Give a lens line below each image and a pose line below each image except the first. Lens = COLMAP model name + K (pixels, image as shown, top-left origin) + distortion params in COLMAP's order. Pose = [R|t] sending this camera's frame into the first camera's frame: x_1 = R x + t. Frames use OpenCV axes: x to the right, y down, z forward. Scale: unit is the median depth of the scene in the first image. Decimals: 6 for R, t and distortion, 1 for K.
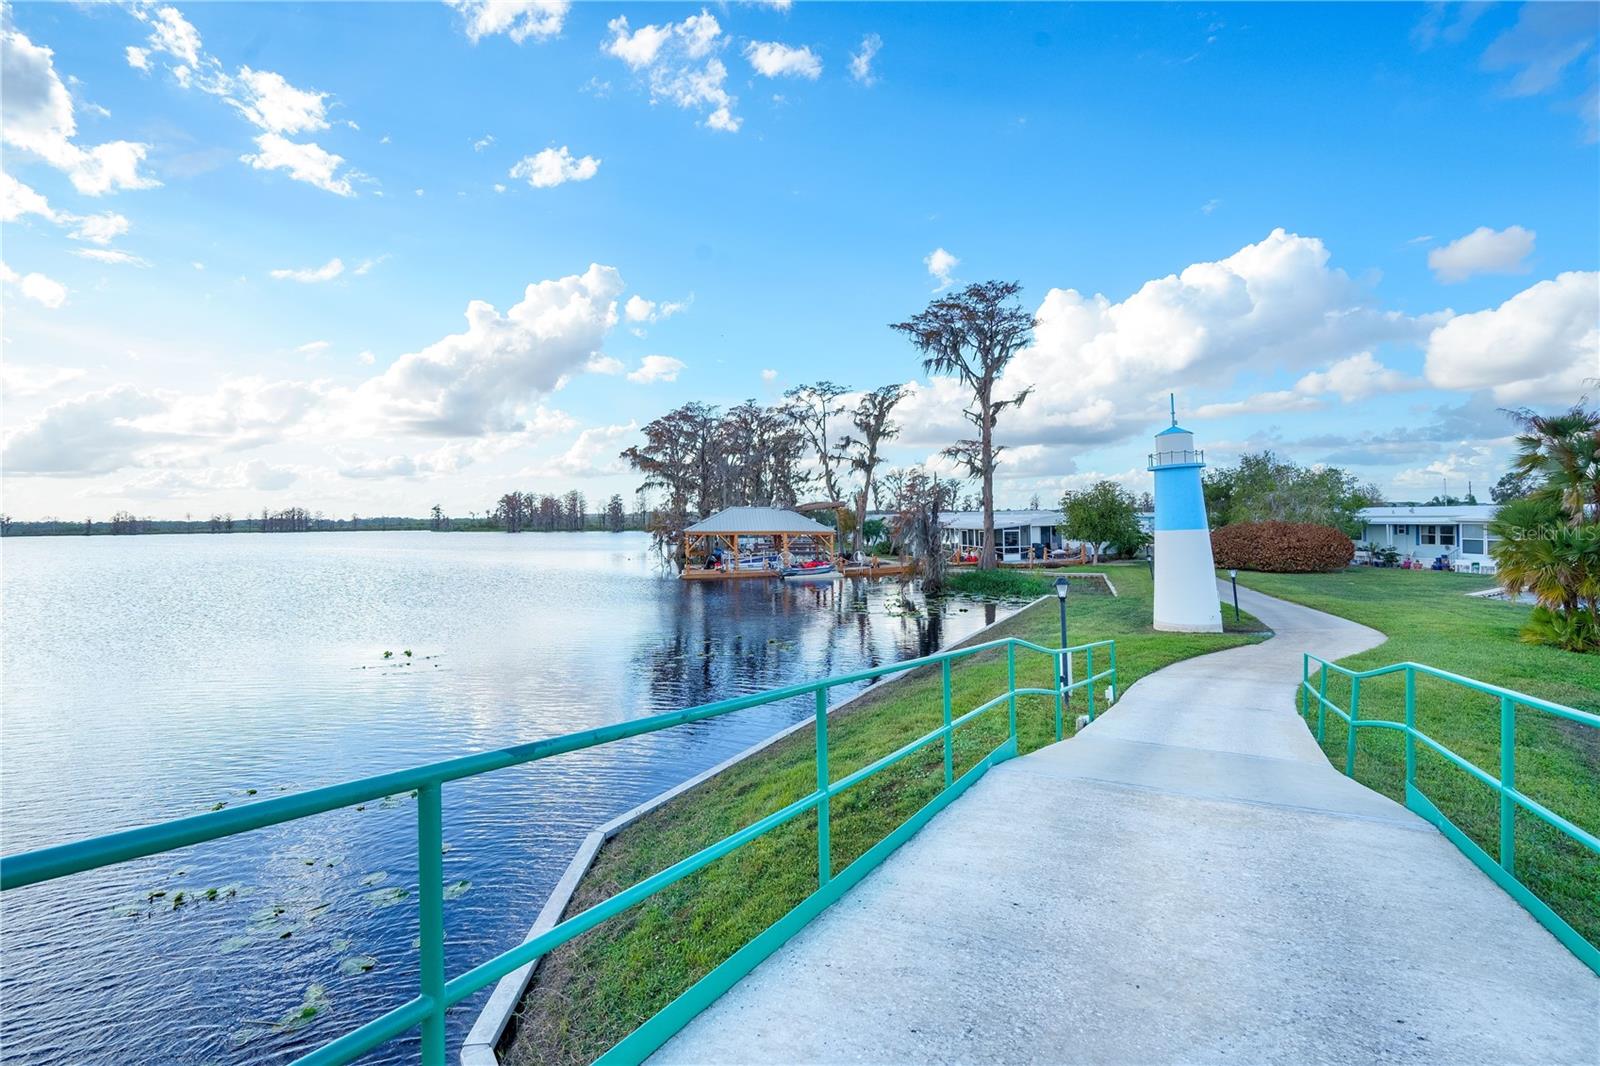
lens RADIAL K [[735.6, 0, 798.1], [0, 735.6, 524.1], [0, 0, 1]] dist [-0.002120, 0.000798]
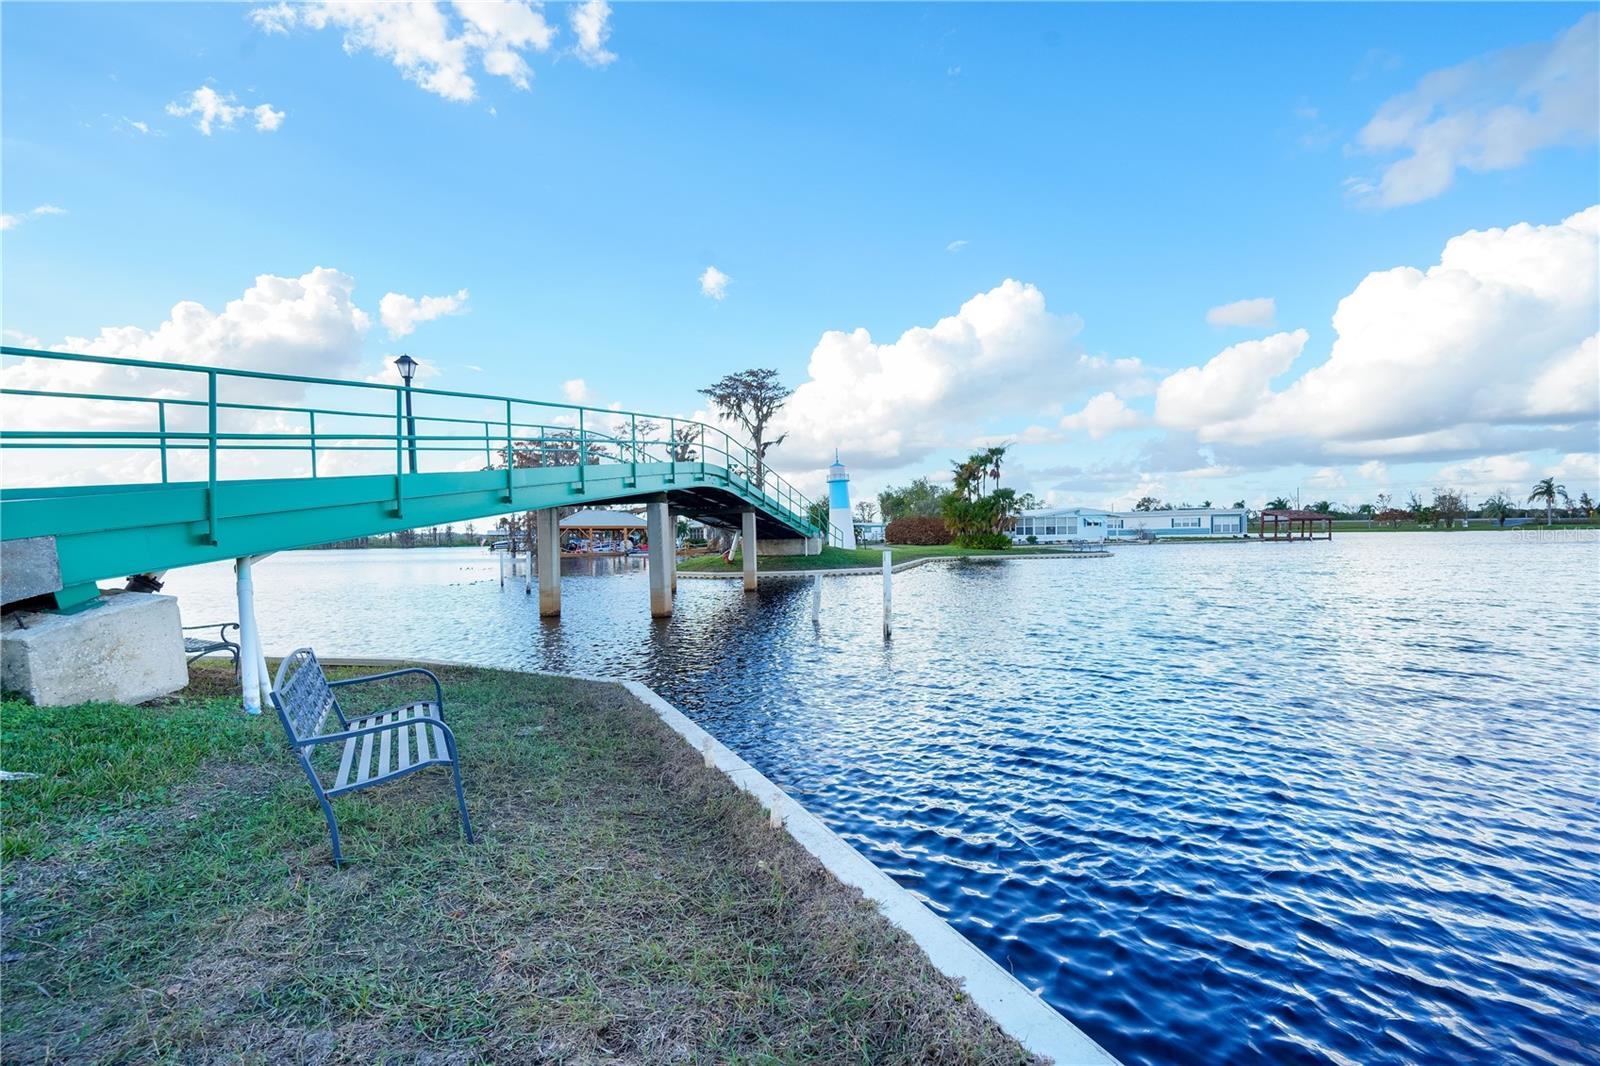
lens RADIAL K [[735.6, 0, 792.3], [0, 735.6, 546.9], [0, 0, 1]] dist [-0.002120, 0.000798]
pose [[0.960153, -0.008779, 0.279336, -0.084066], [0.008643, 0.999961, 0.001719, 0.040705], [-0.279340, 0.000764, 0.960192, -0.382363]]
